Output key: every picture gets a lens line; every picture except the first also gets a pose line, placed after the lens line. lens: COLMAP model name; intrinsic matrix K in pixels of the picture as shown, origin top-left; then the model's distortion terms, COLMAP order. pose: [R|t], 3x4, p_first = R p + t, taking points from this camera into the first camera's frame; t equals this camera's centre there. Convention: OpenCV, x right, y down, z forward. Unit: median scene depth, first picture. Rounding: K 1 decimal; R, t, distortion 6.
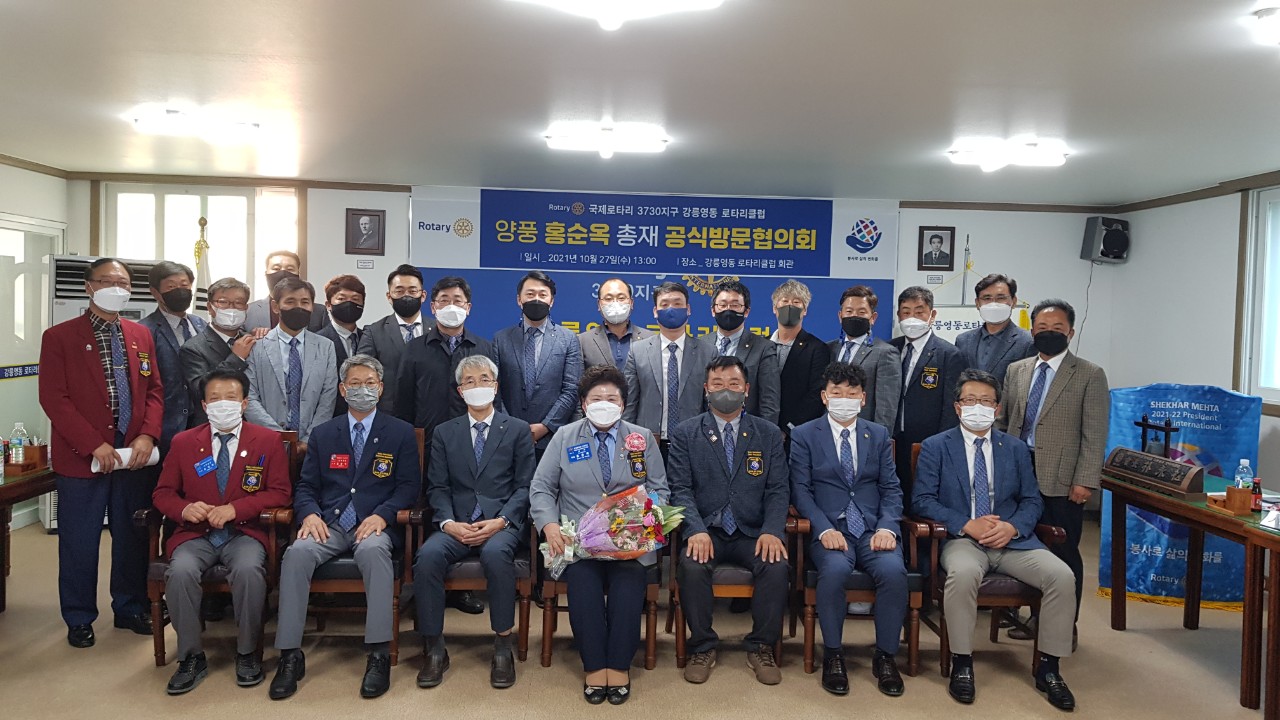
lens RADIAL K [[1022.1, 0, 645.8], [0, 1022.1, 333.8], [0, 0, 1]] dist [0.071645, -0.024447]
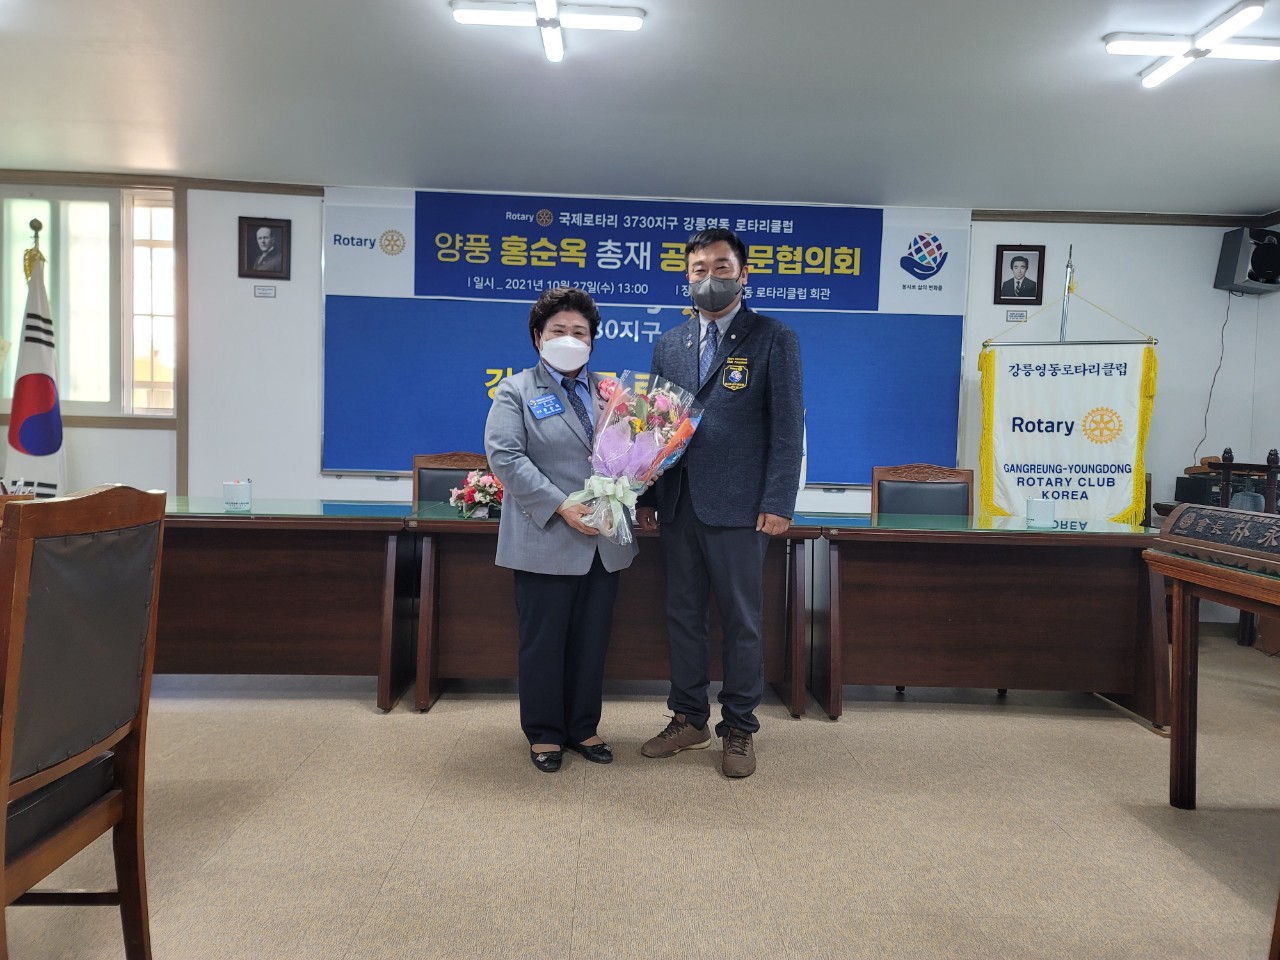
lens RADIAL K [[917.2, 0, 650.3], [0, 917.2, 485.8], [0, 0, 1]] dist [0.057953, -0.044746]
pose [[0.999860, 0.005794, -0.015728, 0.023314], [-0.005438, 0.999729, 0.022621, 0.058713], [0.015855, -0.022533, 0.999620, 0.316699]]
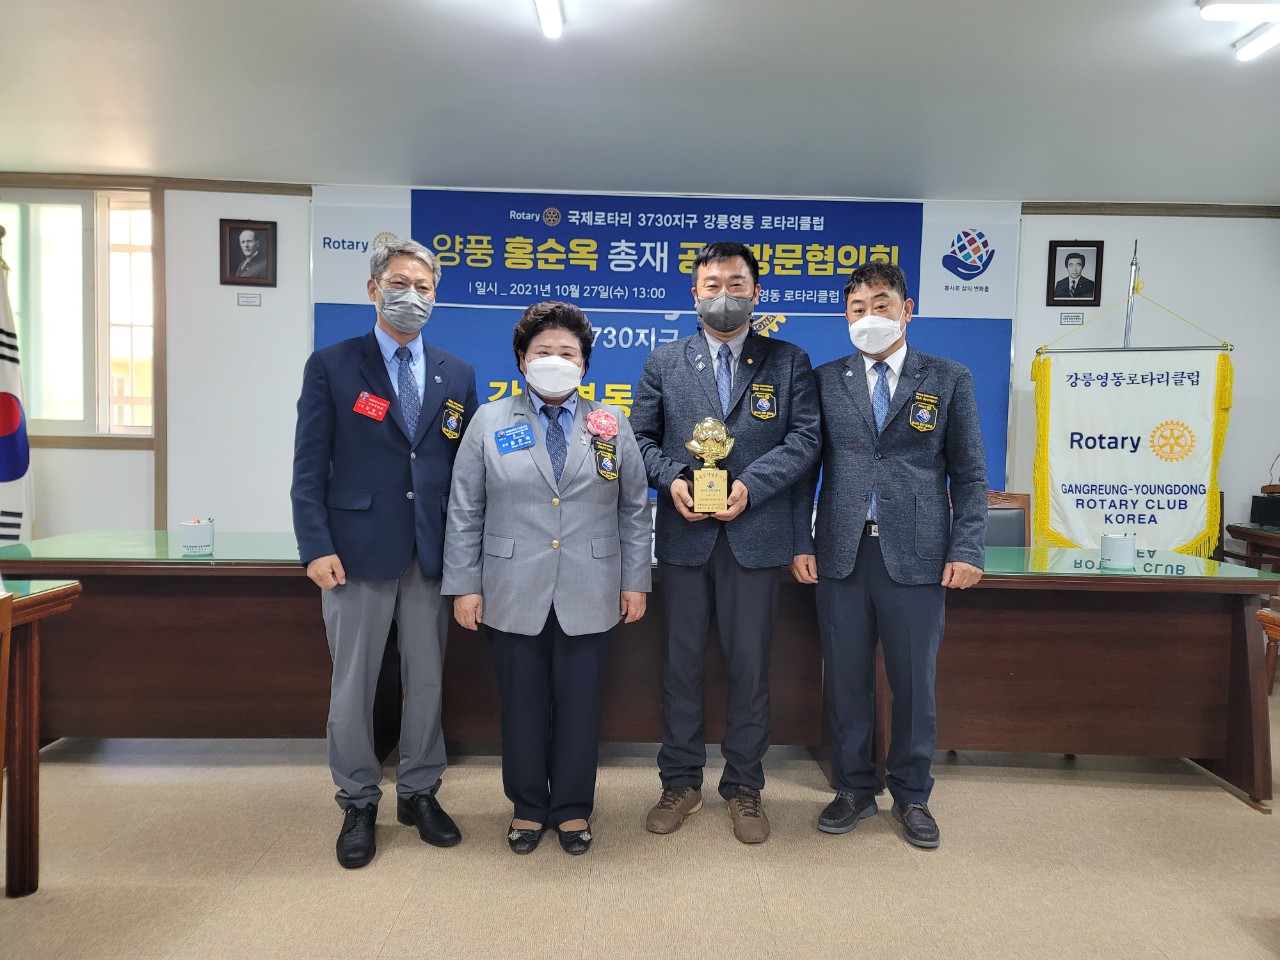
lens RADIAL K [[917.2, 0, 661.0], [0, 917.2, 475.6], [0, 0, 1]] dist [0.057953, -0.044746]
pose [[0.999524, -0.000661, -0.030838, 0.026255], [0.001217, 0.999837, 0.017990, 0.040756], [0.030821, -0.018019, 0.999363, 0.376302]]
